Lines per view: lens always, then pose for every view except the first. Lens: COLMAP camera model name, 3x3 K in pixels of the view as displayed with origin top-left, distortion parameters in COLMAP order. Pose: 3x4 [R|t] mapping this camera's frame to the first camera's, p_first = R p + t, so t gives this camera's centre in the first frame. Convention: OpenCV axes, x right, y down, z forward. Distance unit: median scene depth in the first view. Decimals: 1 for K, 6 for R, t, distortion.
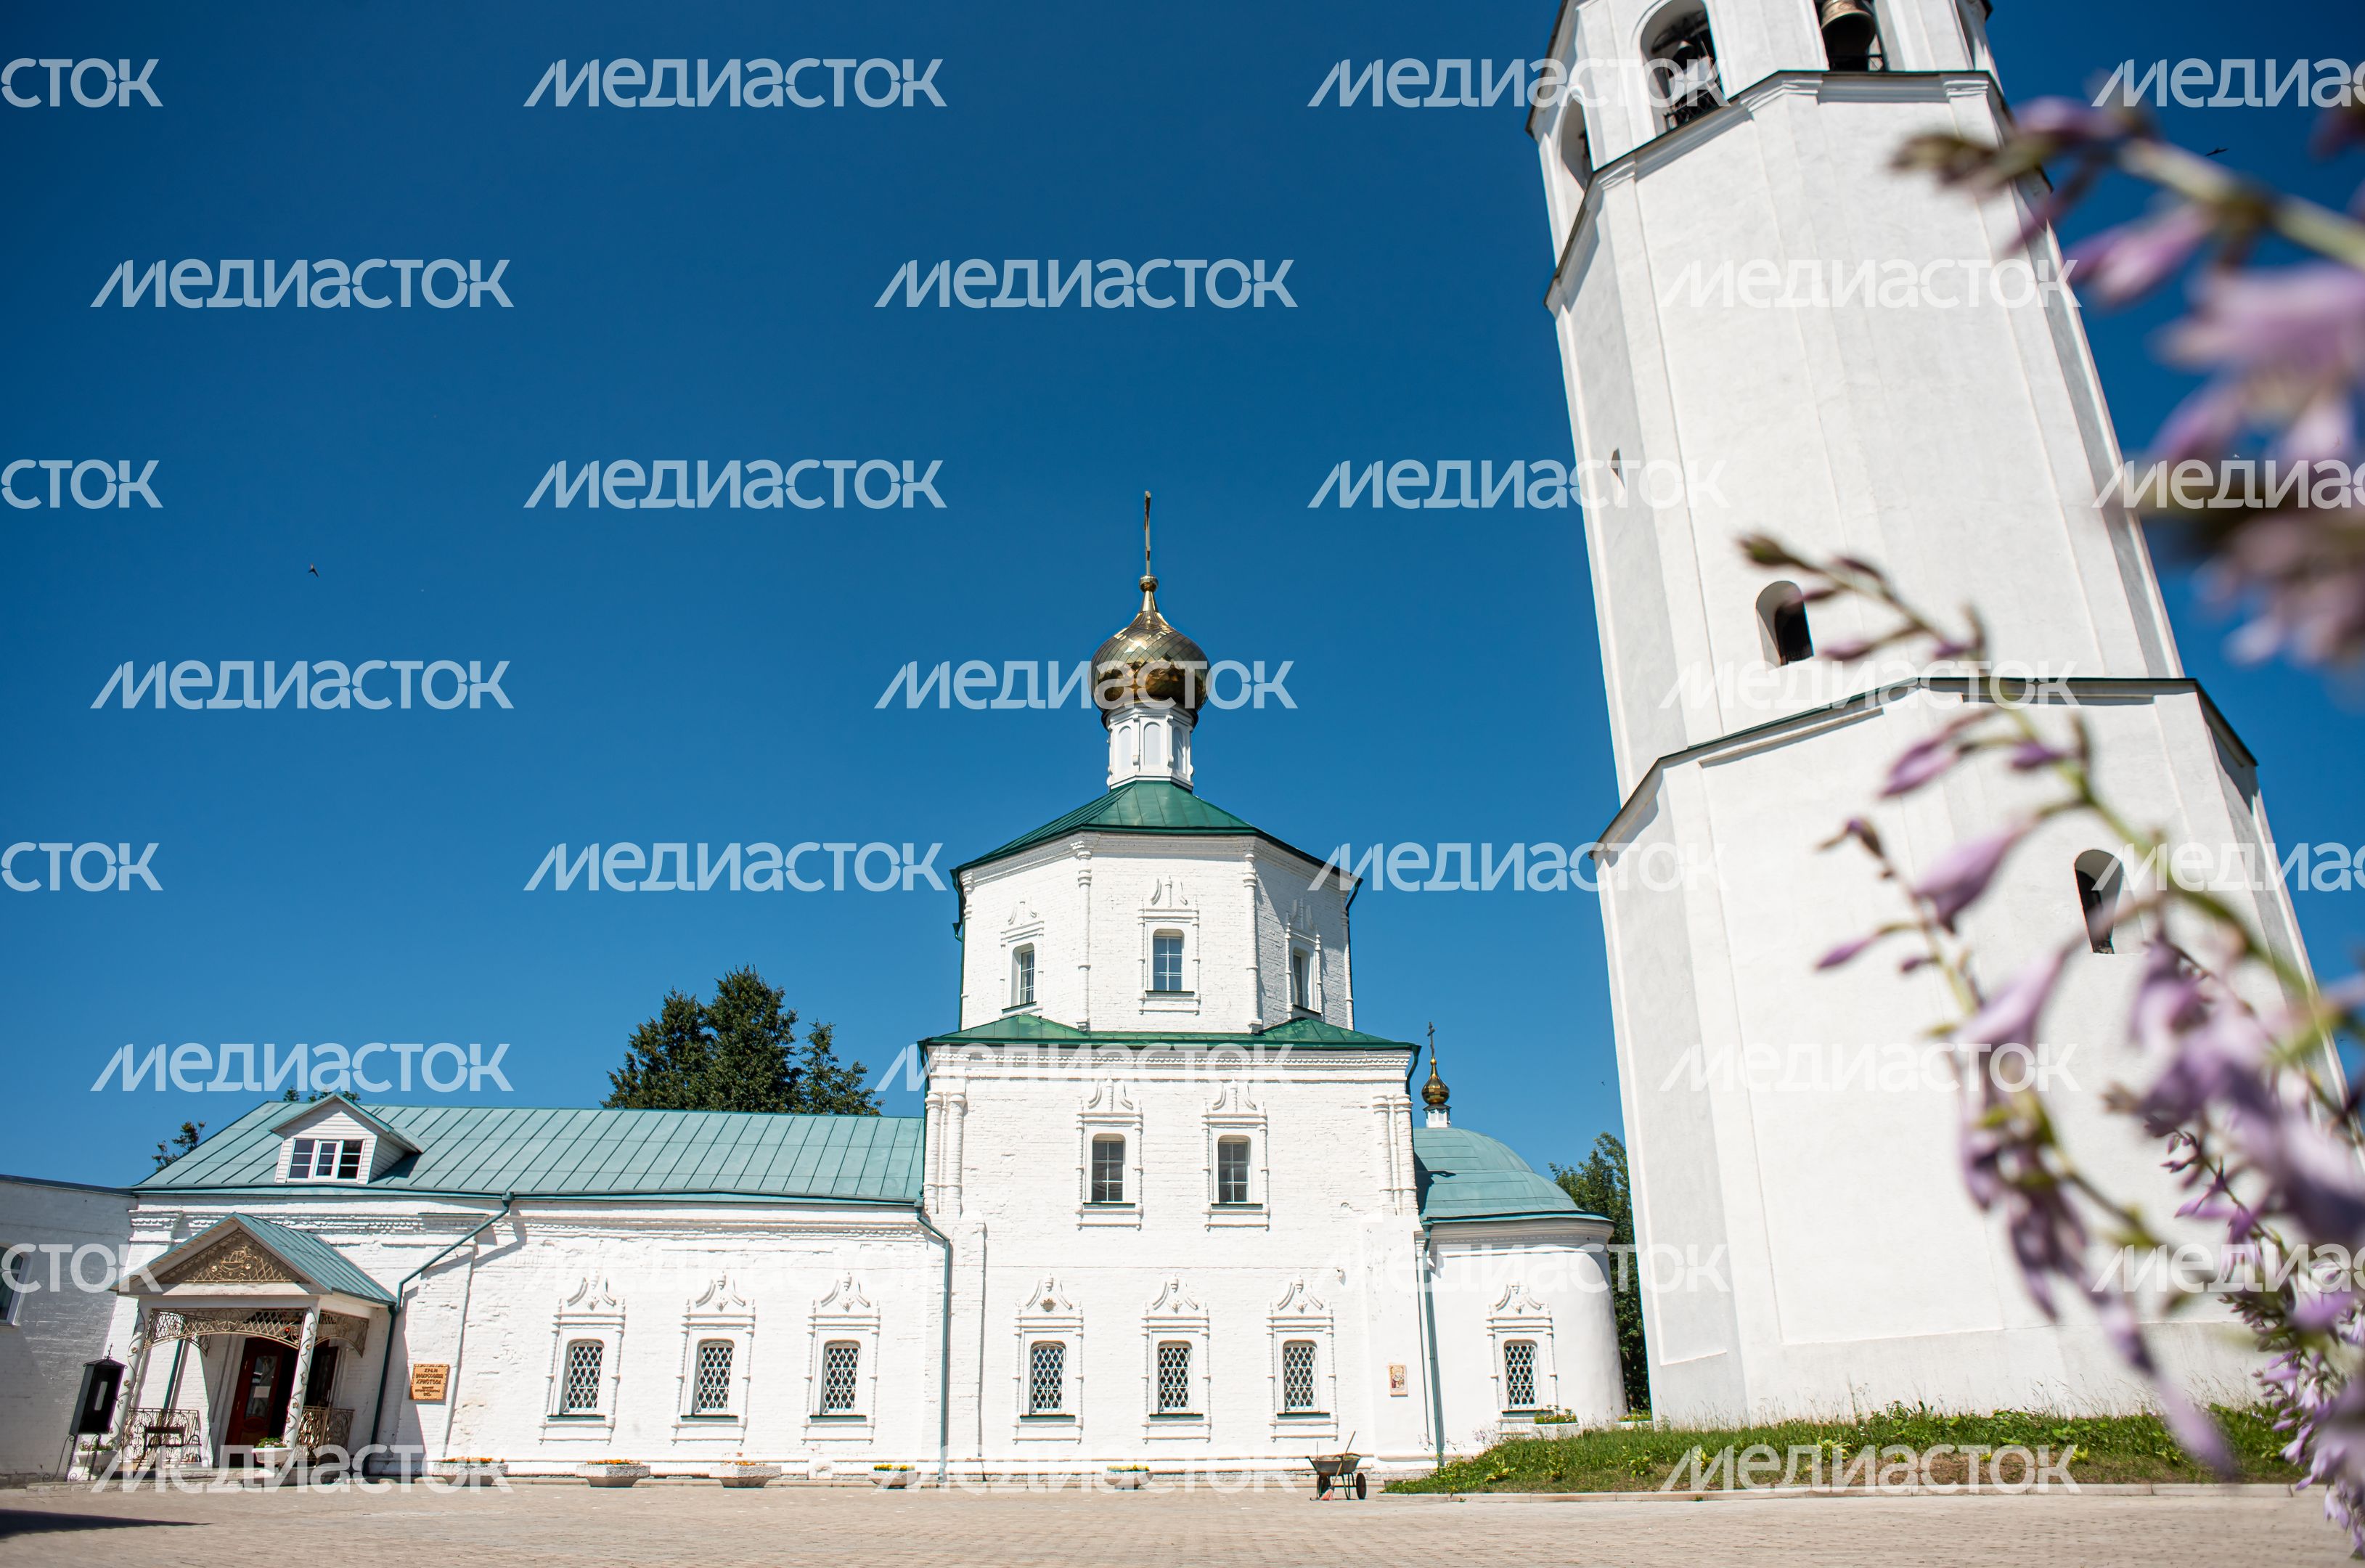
lens RADIAL K [[1599.1, 0, 1182.5], [0, 1599.1, 784.0], [0, 0, 1]] dist [-0.086926, 0.076890]
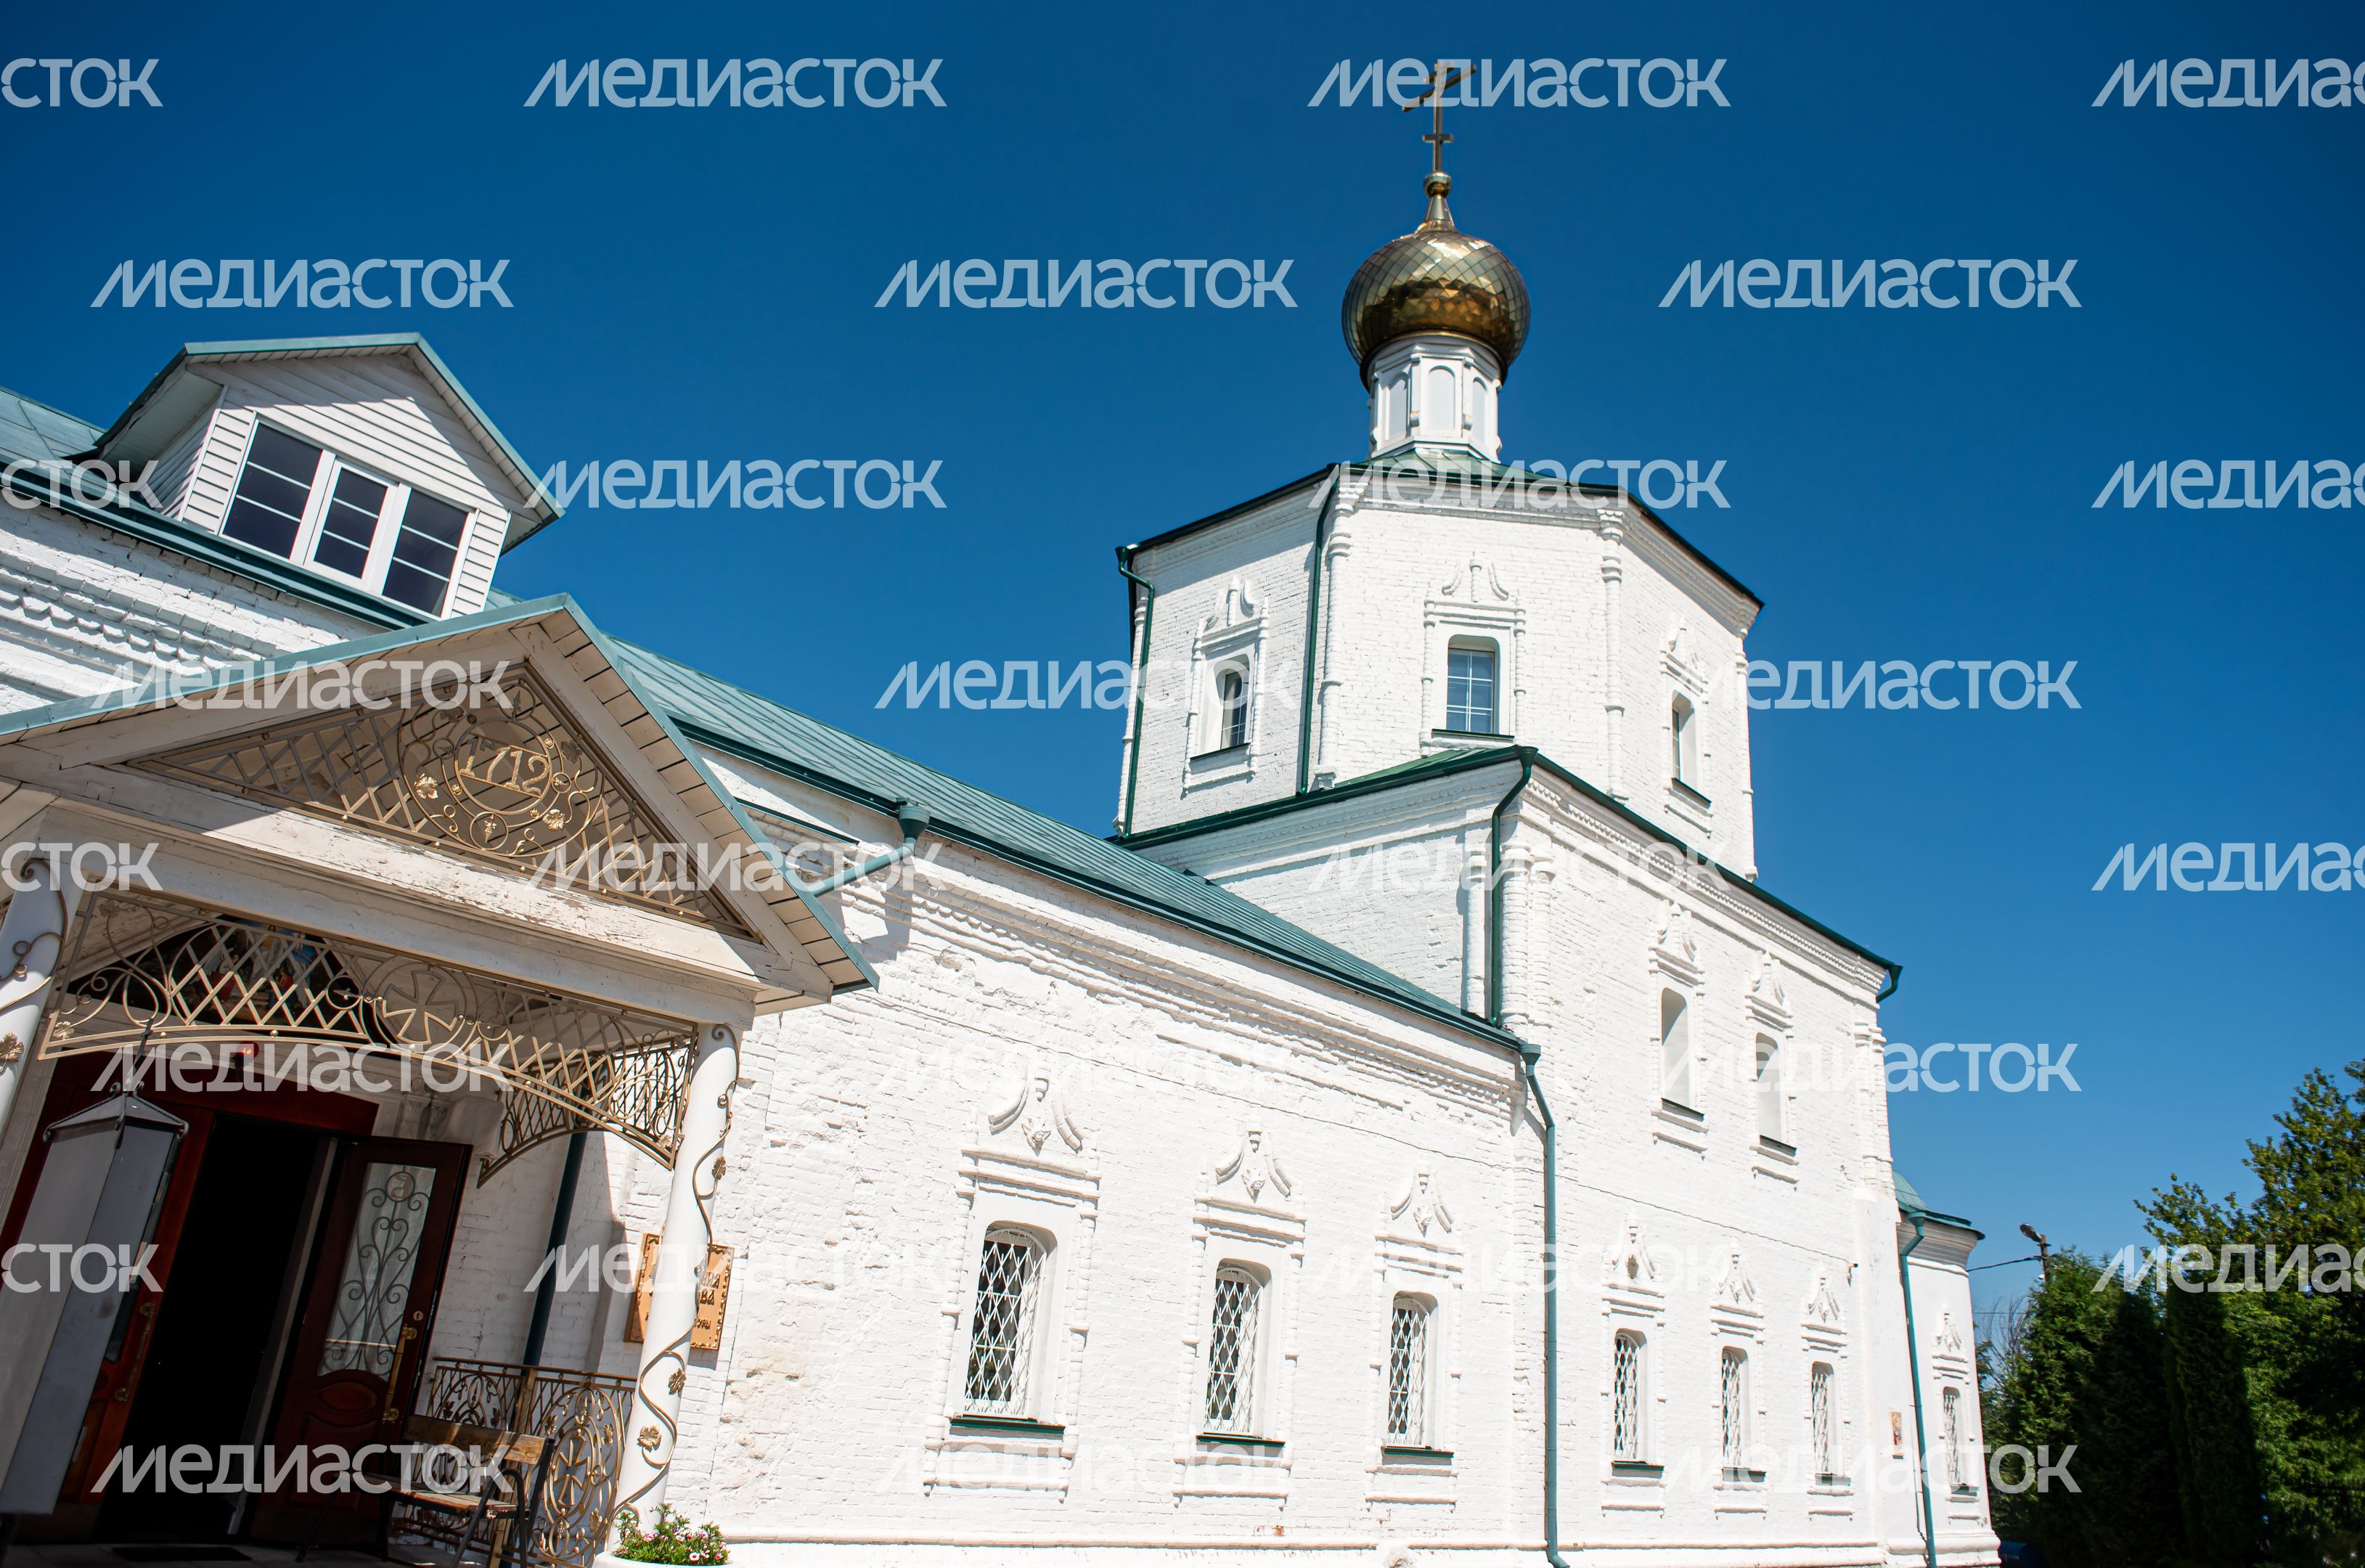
lens RADIAL K [[1664.2, 0, 1182.5], [0, 1664.2, 784.0], [0, 0, 1]] dist [-0.079826, 0.067246]
pose [[0.756959, 0.298725, 0.581185, -0.593040], [-0.336372, 0.940635, -0.045374, 0.247010], [-0.560238, -0.161148, 0.812505, 0.640283]]
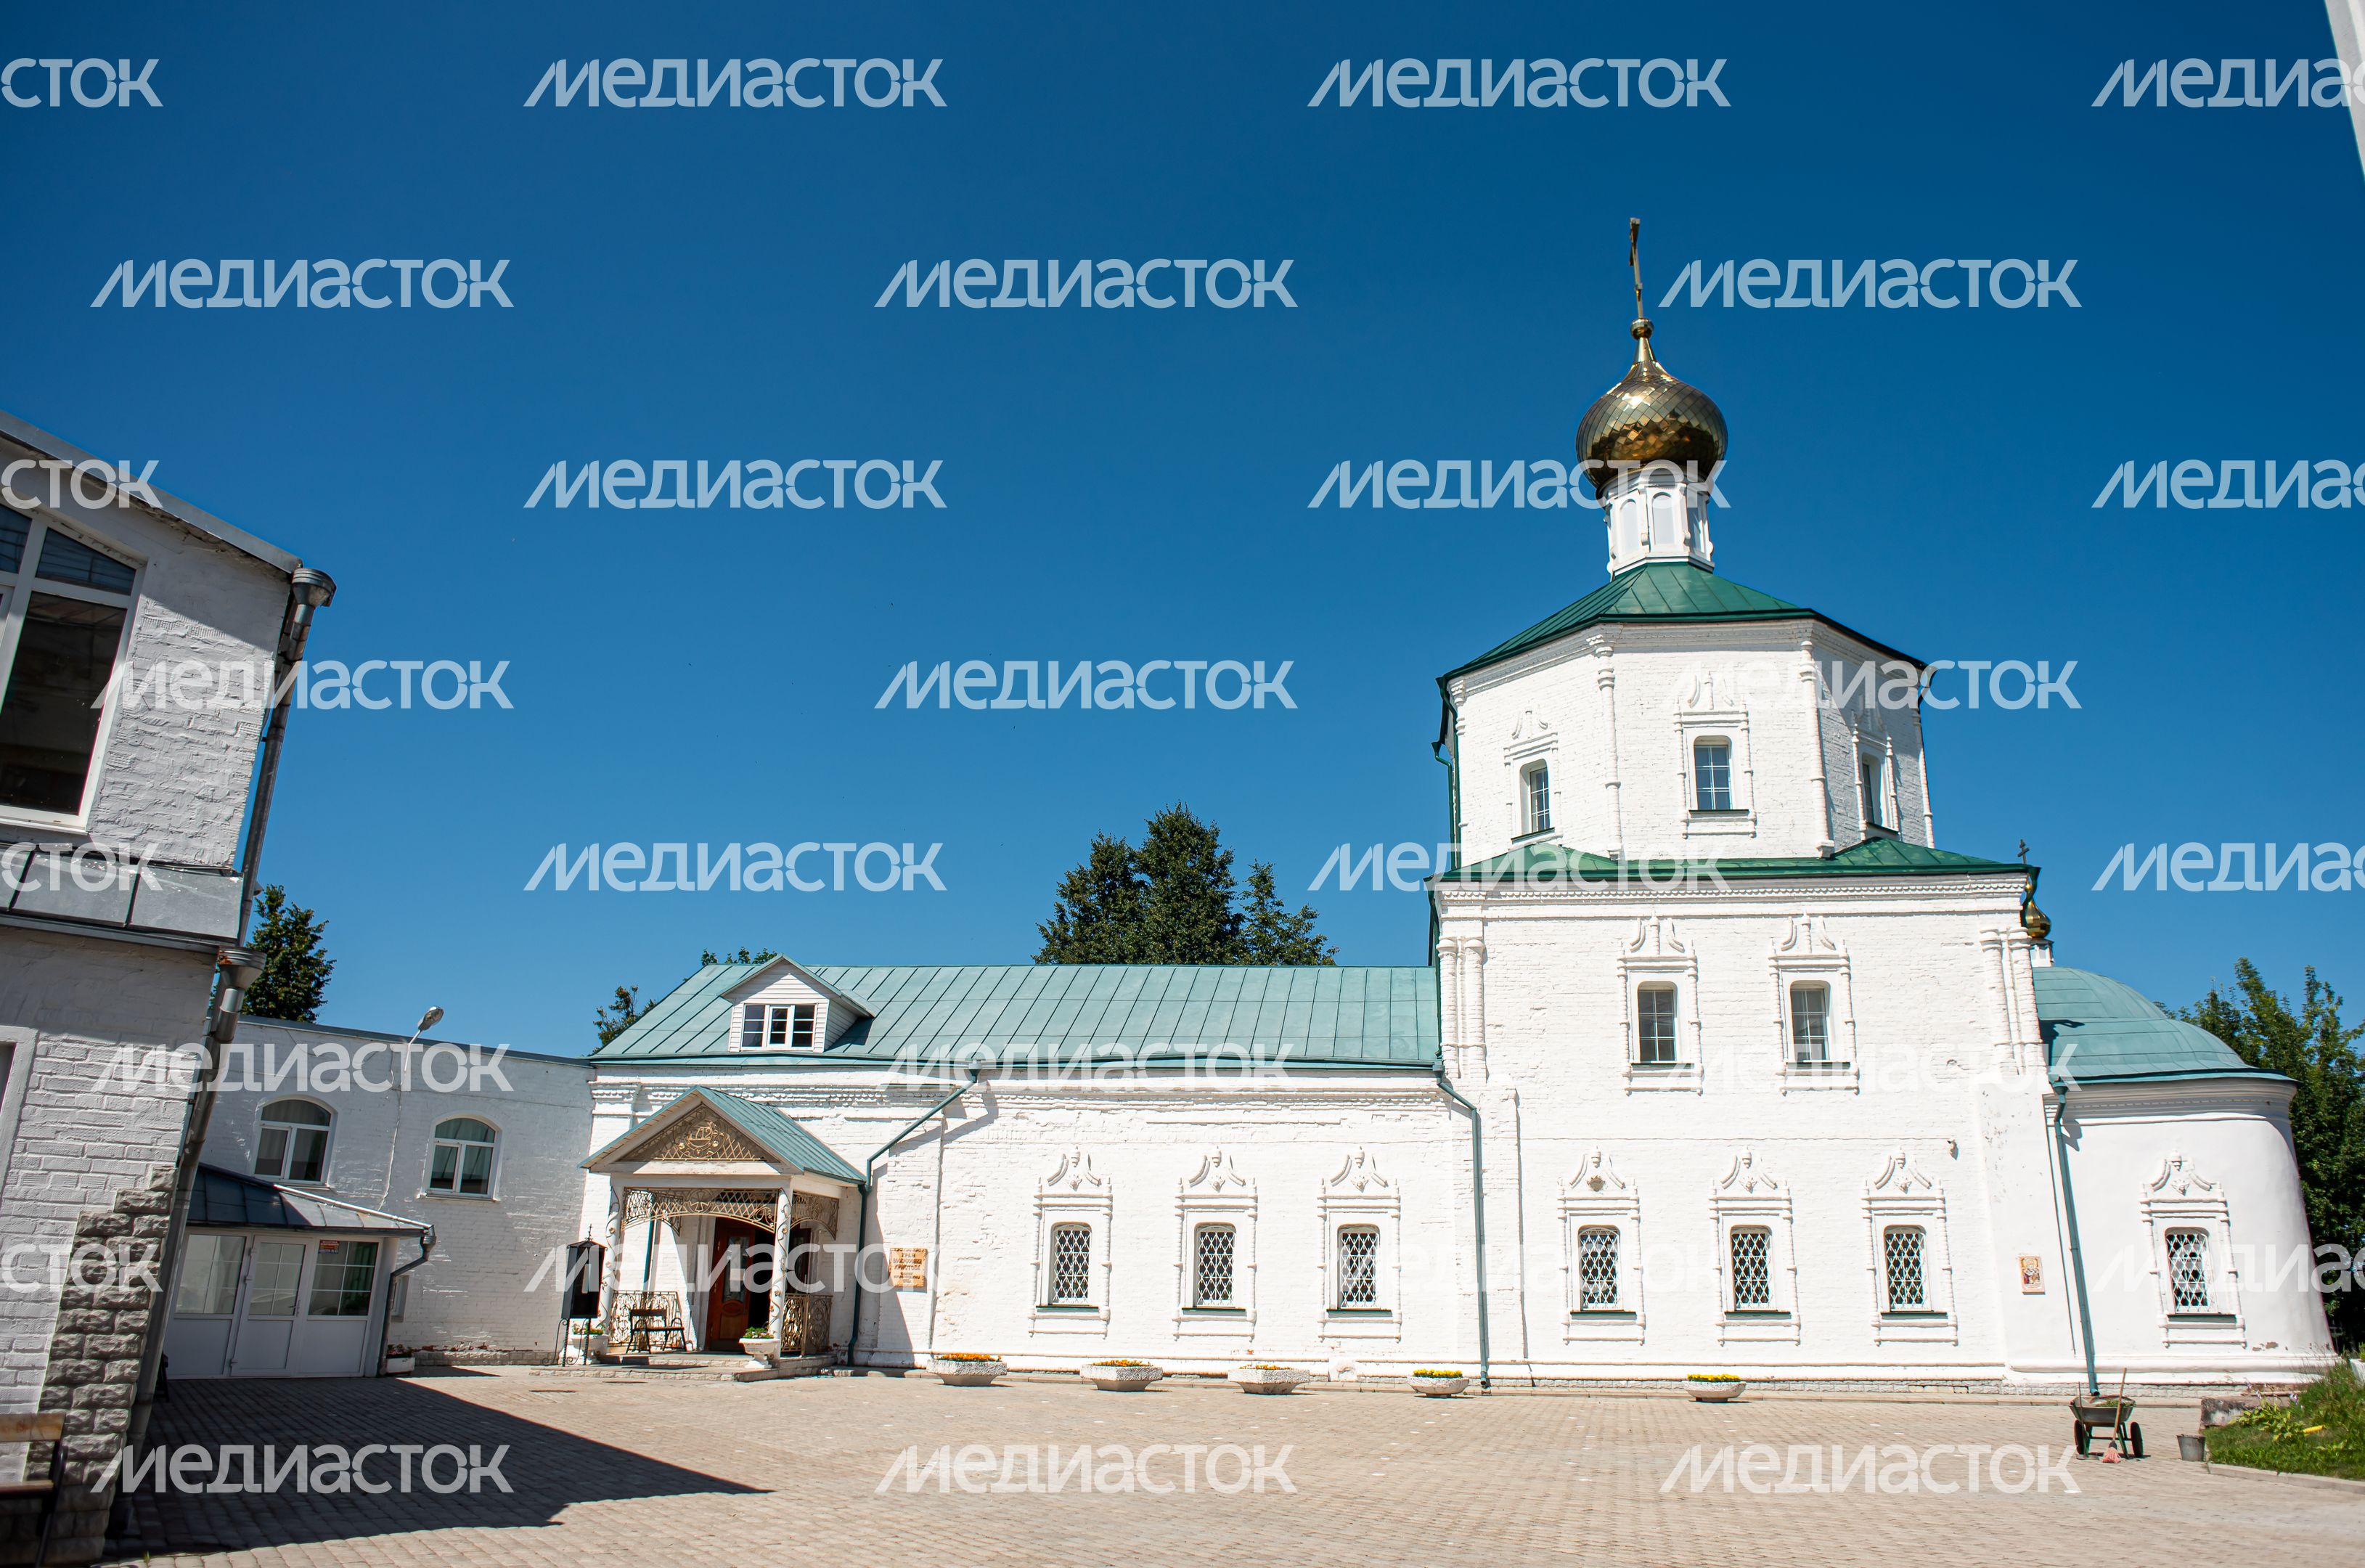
lens RADIAL K [[1731.2, 0, 1255.9], [0, 1731.2, 762.0], [0, 0, 1]] dist [-0.090356, 0.093318]
pose [[0.981068, -0.036727, -0.190151, -0.080194], [0.053866, 0.994858, 0.085766, 0.016819], [0.186023, -0.094385, 0.978002, 0.091473]]
